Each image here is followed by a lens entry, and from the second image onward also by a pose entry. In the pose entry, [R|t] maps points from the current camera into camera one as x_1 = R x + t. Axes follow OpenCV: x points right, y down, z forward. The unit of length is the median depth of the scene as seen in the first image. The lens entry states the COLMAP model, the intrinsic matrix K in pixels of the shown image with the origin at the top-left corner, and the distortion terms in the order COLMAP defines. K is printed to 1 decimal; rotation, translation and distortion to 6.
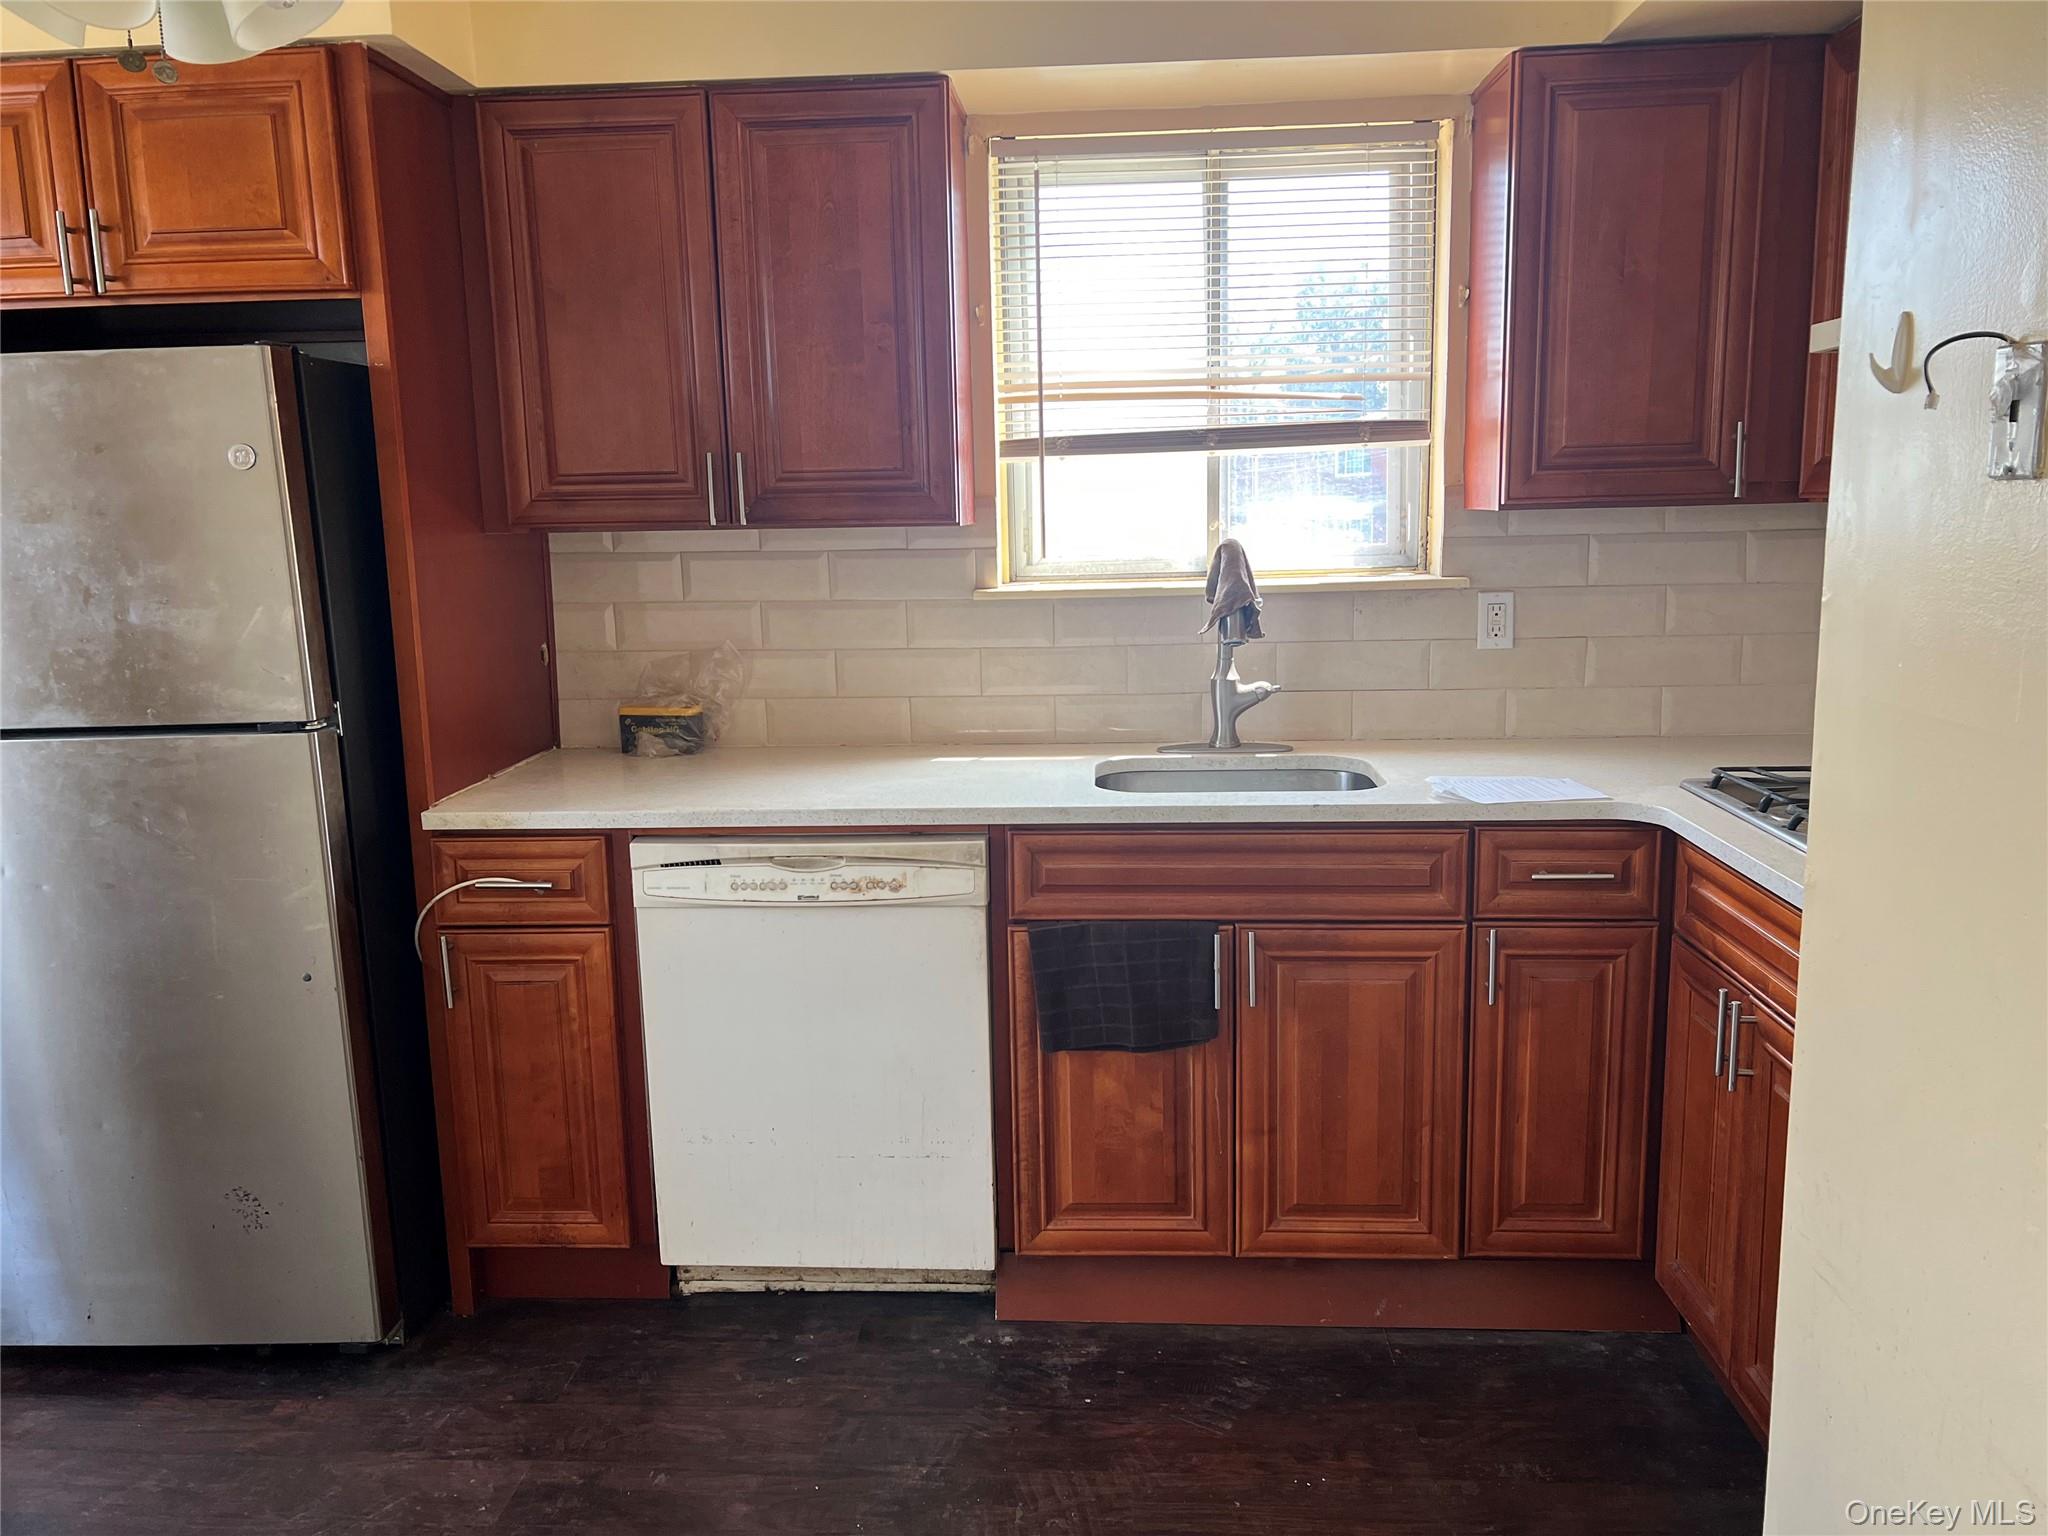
lens RADIAL K [[1530.9, 0, 1023.0], [0, 1530.9, 772.6], [0, 0, 1]] dist [0.006438, 0.000353]
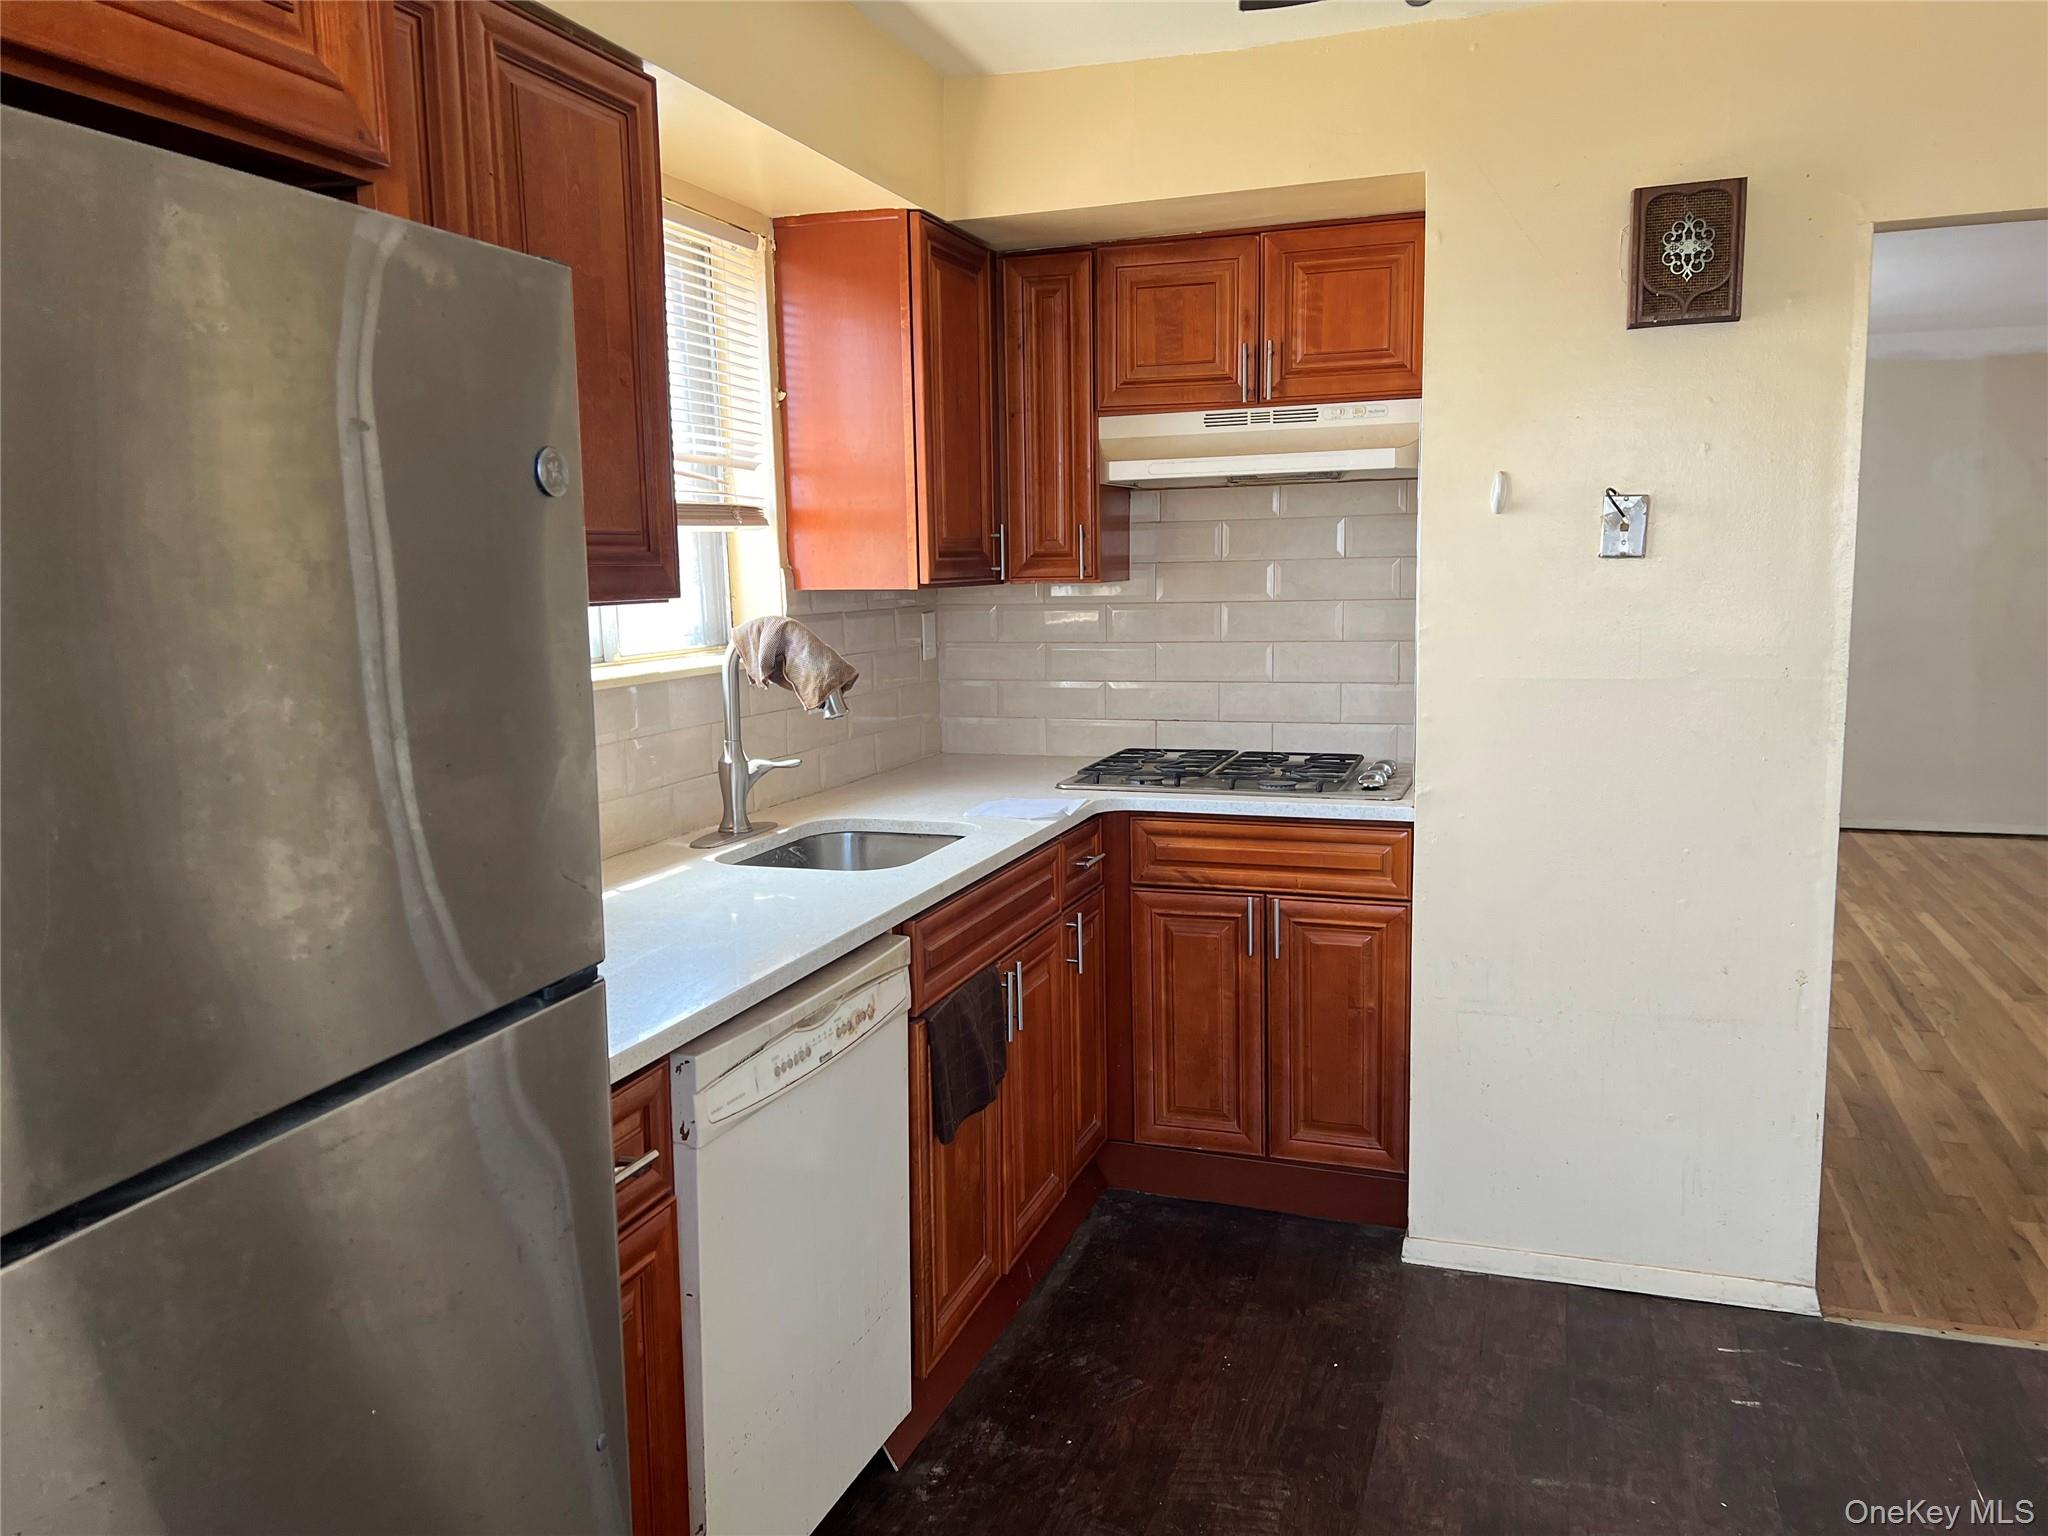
lens RADIAL K [[1530.9, 0, 1022.4], [0, 1530.9, 764.0], [0, 0, 1]] dist [0.006438, 0.000353]
pose [[0.265781, -0.105144, 0.958283, -0.869578], [0.172487, 0.983180, 0.060036, -0.100649], [-0.948477, 0.149335, 0.279446, 0.649163]]
